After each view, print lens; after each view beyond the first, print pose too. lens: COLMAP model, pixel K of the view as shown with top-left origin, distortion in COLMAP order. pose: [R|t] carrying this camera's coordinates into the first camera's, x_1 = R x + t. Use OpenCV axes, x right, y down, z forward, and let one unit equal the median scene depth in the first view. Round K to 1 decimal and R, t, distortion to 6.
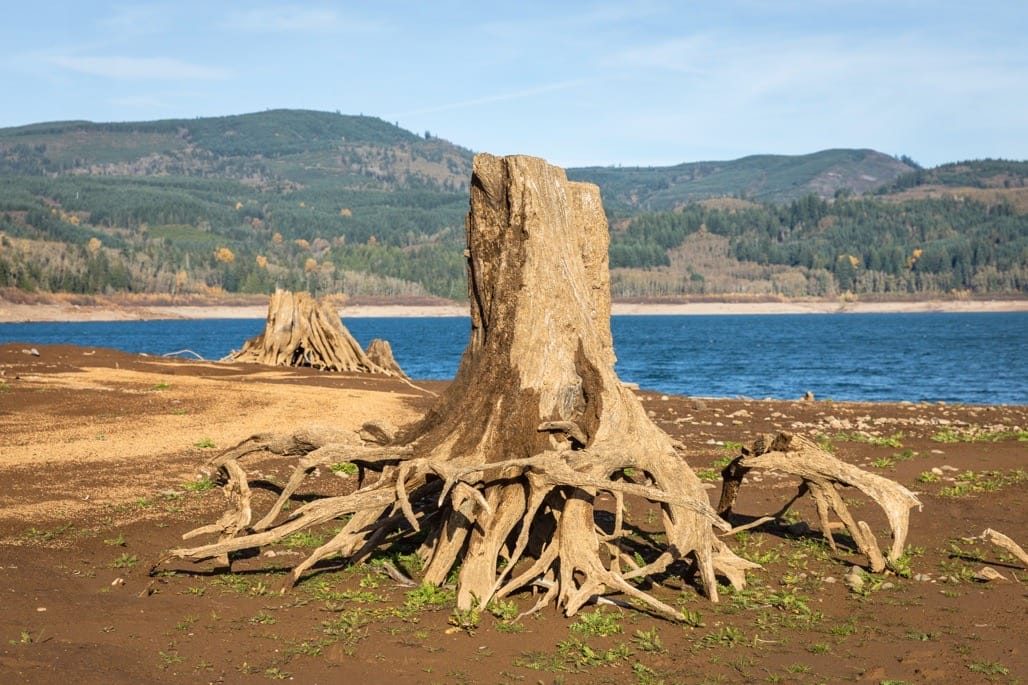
lens RADIAL K [[2137.1, 0, 514.0], [0, 2137.1, 342.5], [0, 0, 1]] dist [0.021735, 0.400459]
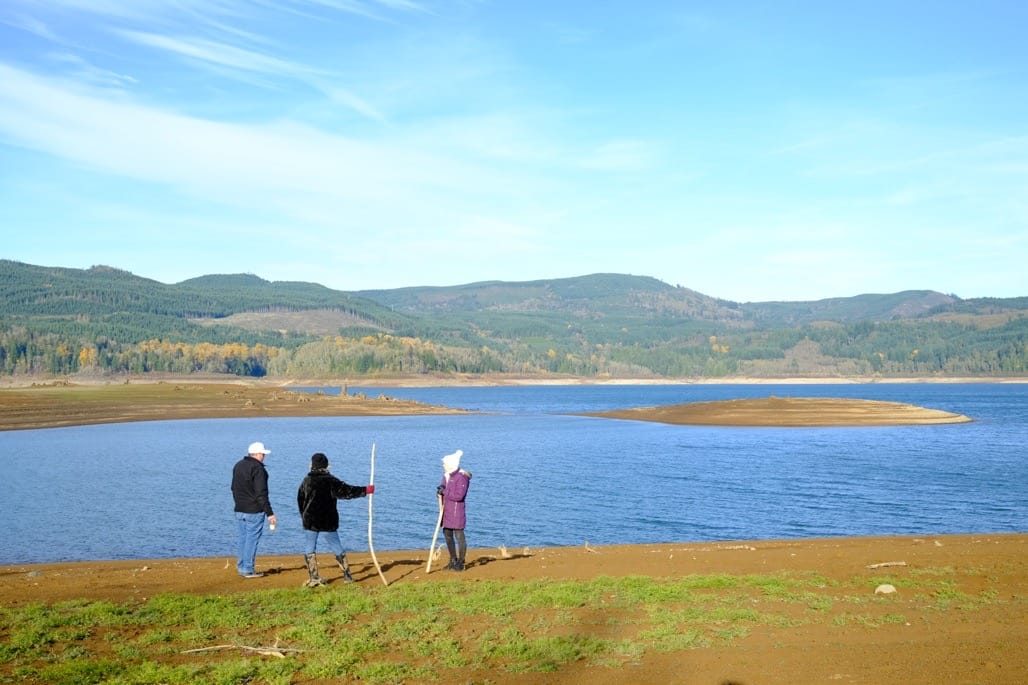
lens RADIAL K [[2137.1, 0, 514.0], [0, 2137.1, 342.5], [0, 0, 1]] dist [0.021735, 0.400459]
pose [[0.961943, -0.001076, -0.273250, 0.354265], [-0.006944, 0.999573, -0.028381, 0.005651], [0.273164, 0.029199, 0.961524, -0.877030]]
